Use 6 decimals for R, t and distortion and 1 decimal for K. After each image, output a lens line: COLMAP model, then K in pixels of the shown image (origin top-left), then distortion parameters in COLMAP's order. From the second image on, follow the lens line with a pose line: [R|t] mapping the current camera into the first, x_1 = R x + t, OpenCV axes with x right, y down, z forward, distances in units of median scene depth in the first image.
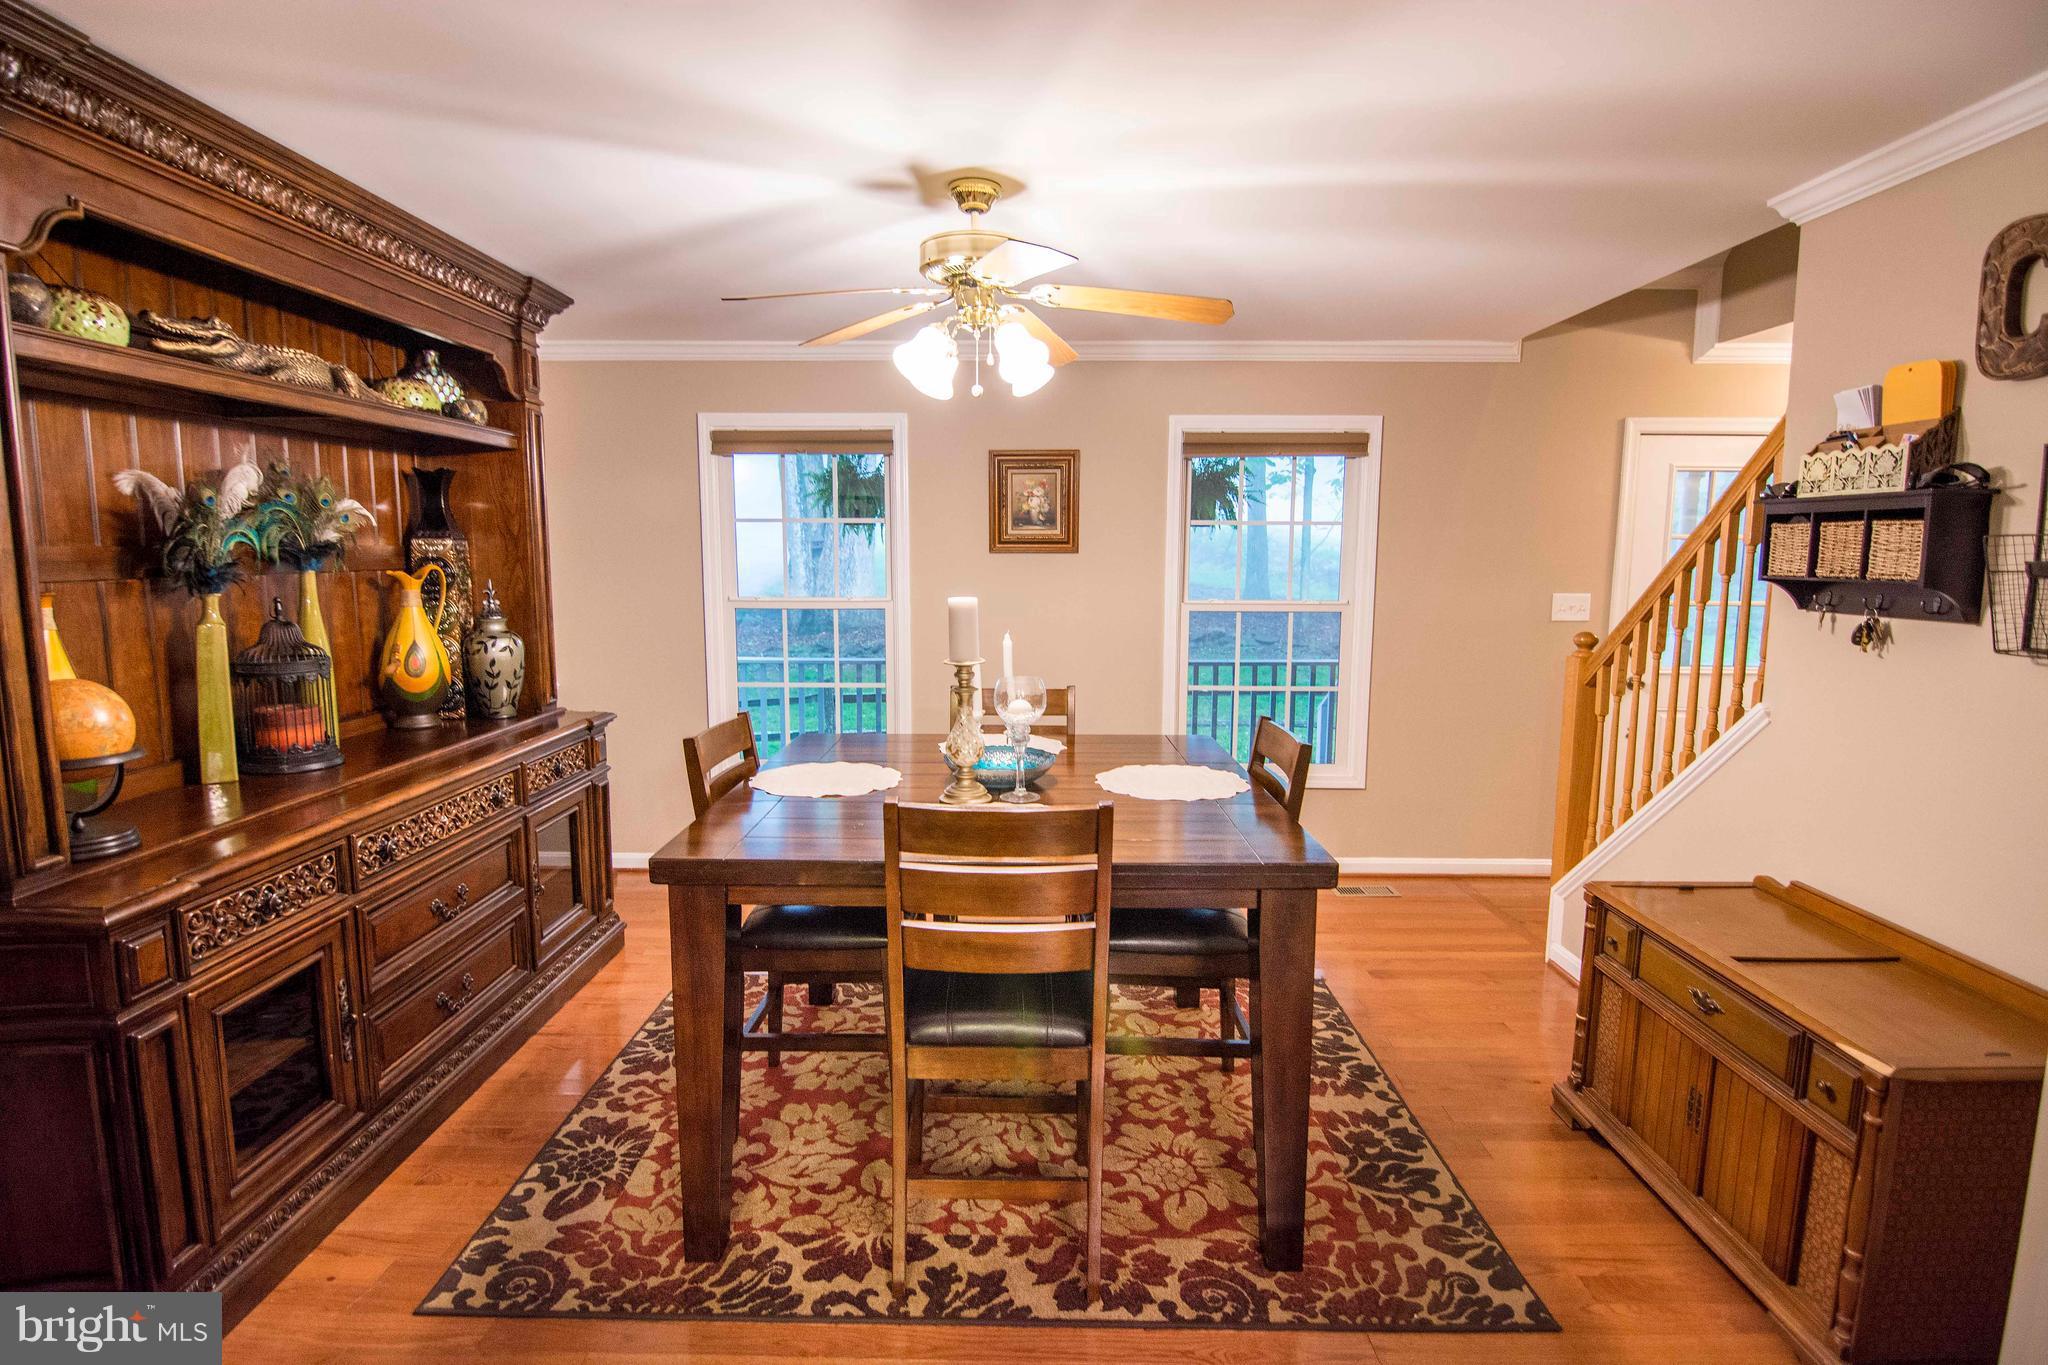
lens RADIAL K [[1005.2, 0, 1014.8], [0, 1005.2, 679.0], [0, 0, 1]] dist [0.001921, -0.000500]
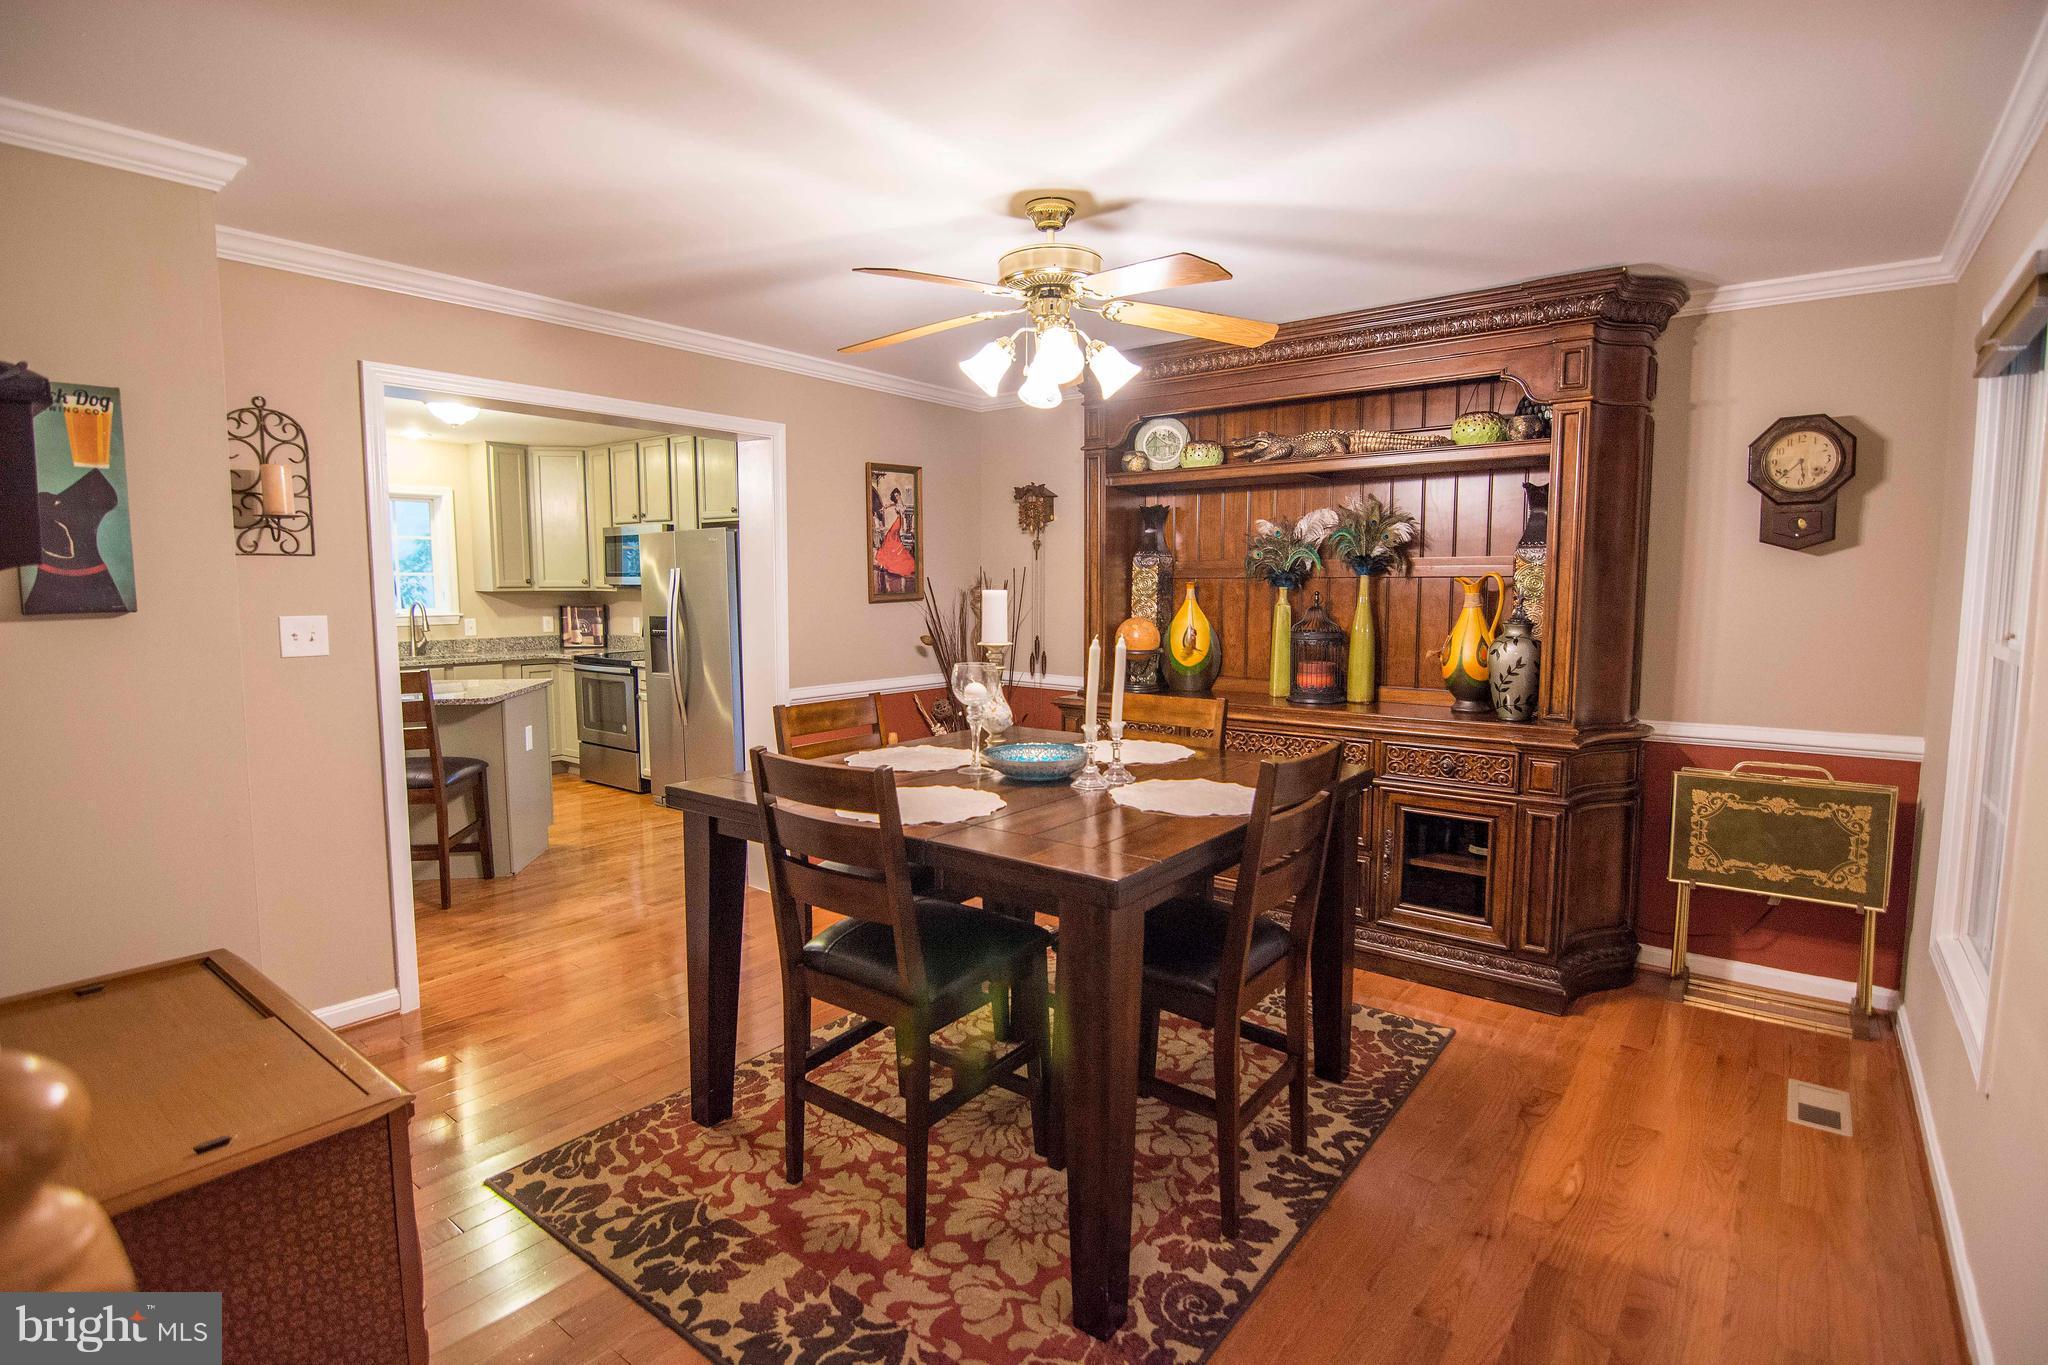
lens RADIAL K [[1005.2, 0, 1014.8], [0, 1005.2, 679.0], [0, 0, 1]] dist [0.001921, -0.000500]
pose [[-0.607326, 0.071281, -0.791249, 0.893407], [-0.107543, 0.979423, 0.170778, -0.184431], [0.787141, 0.188811, -0.587163, 1.753140]]
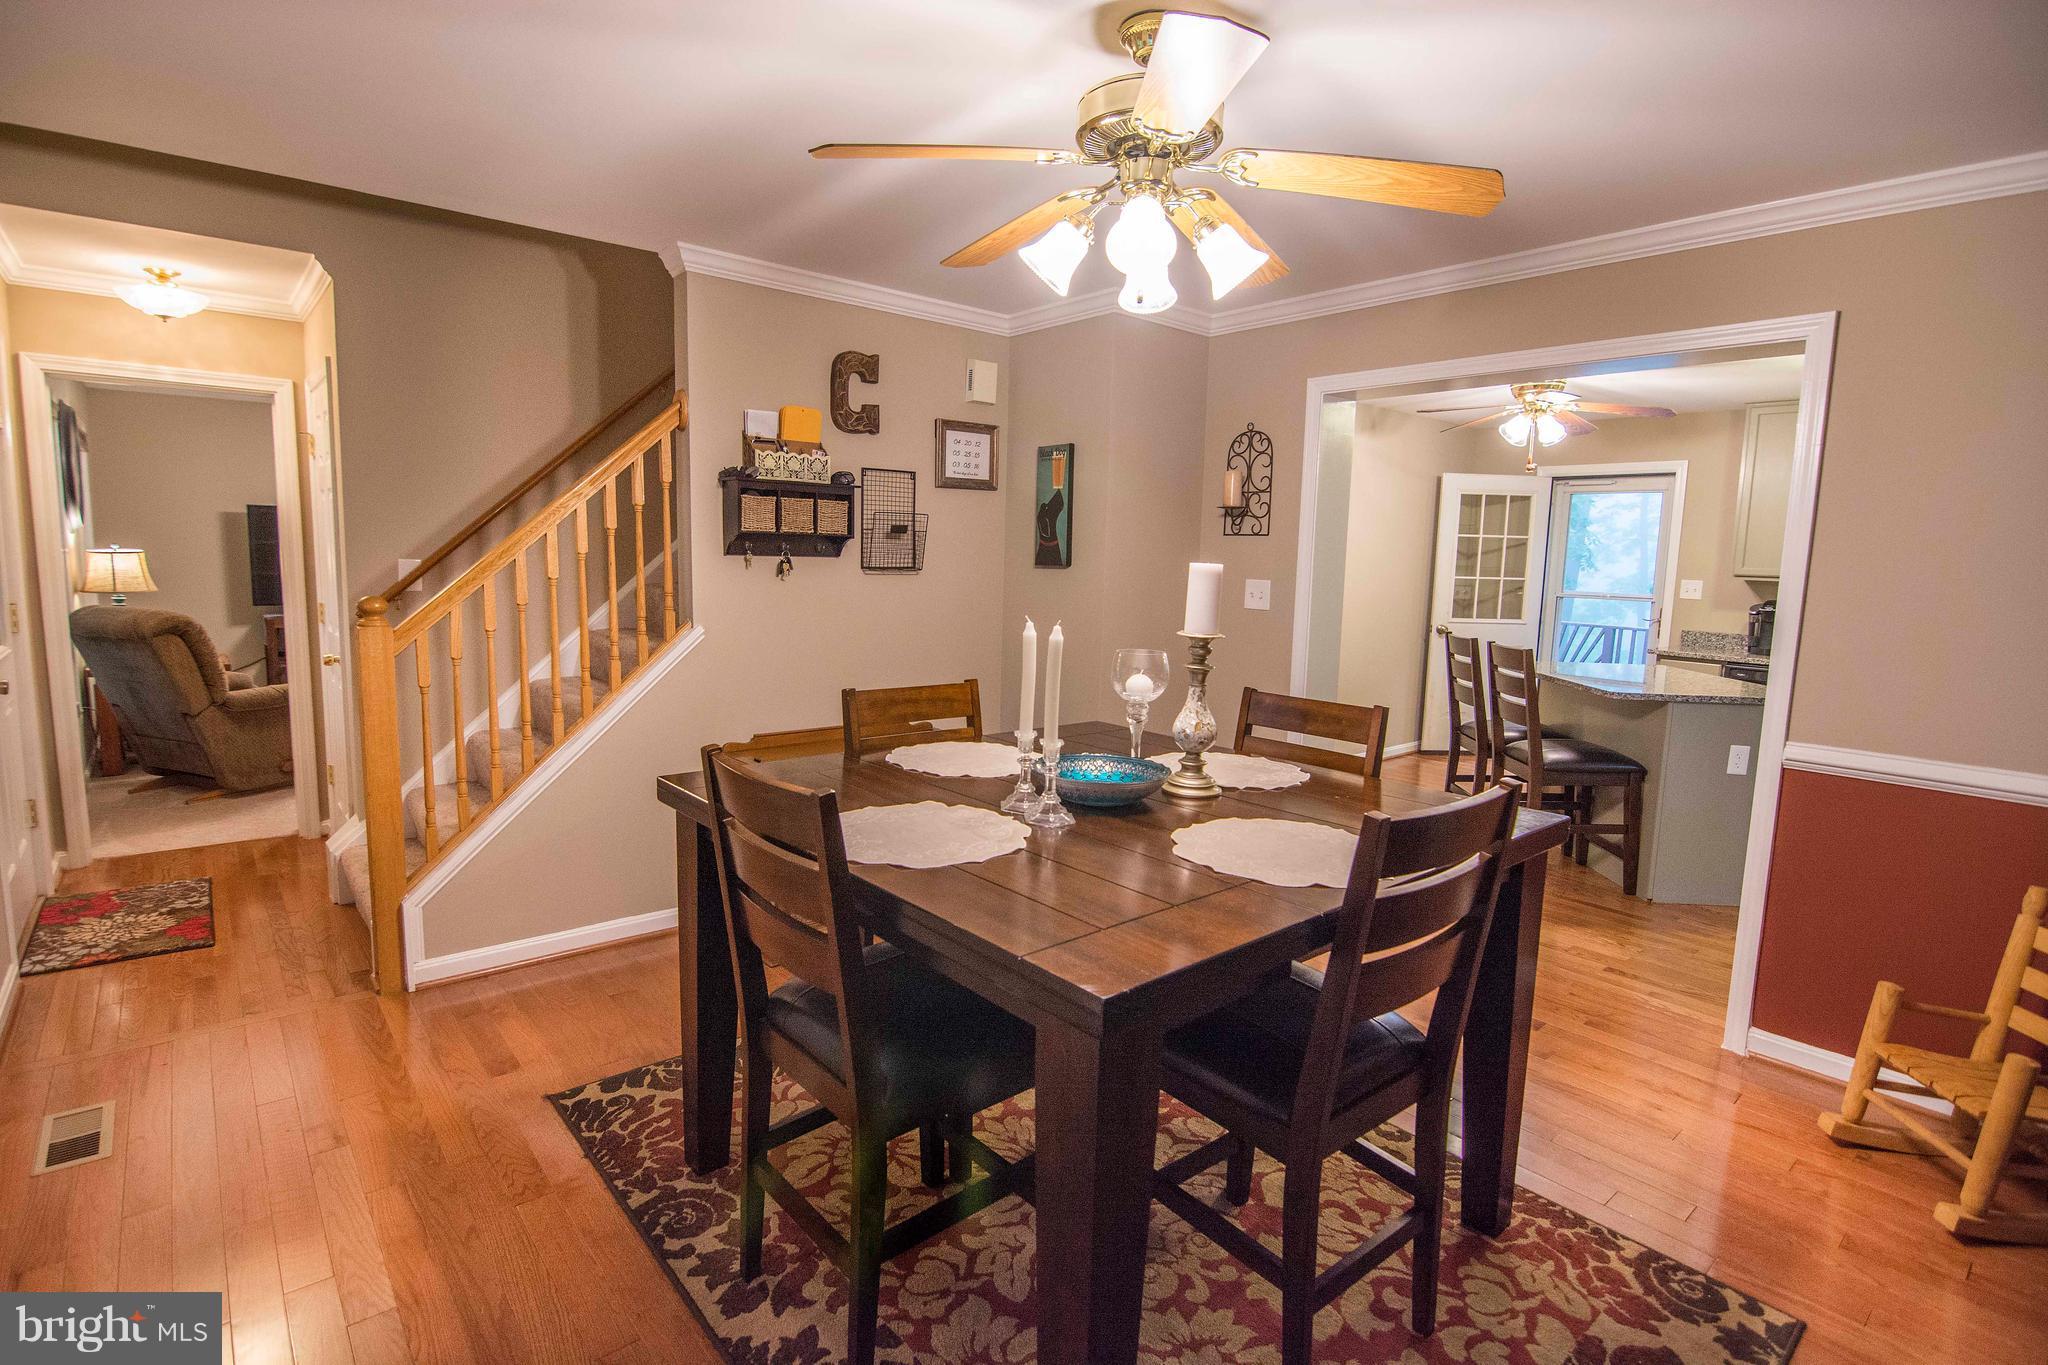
lens RADIAL K [[1005.2, 0, 1014.8], [0, 1005.2, 679.0], [0, 0, 1]] dist [0.001921, -0.000500]
pose [[-0.649669, -0.125694, 0.749754, -0.628345], [0.070801, 0.971946, 0.224293, -0.201515], [-0.756913, 0.198799, -0.622544, 1.717996]]
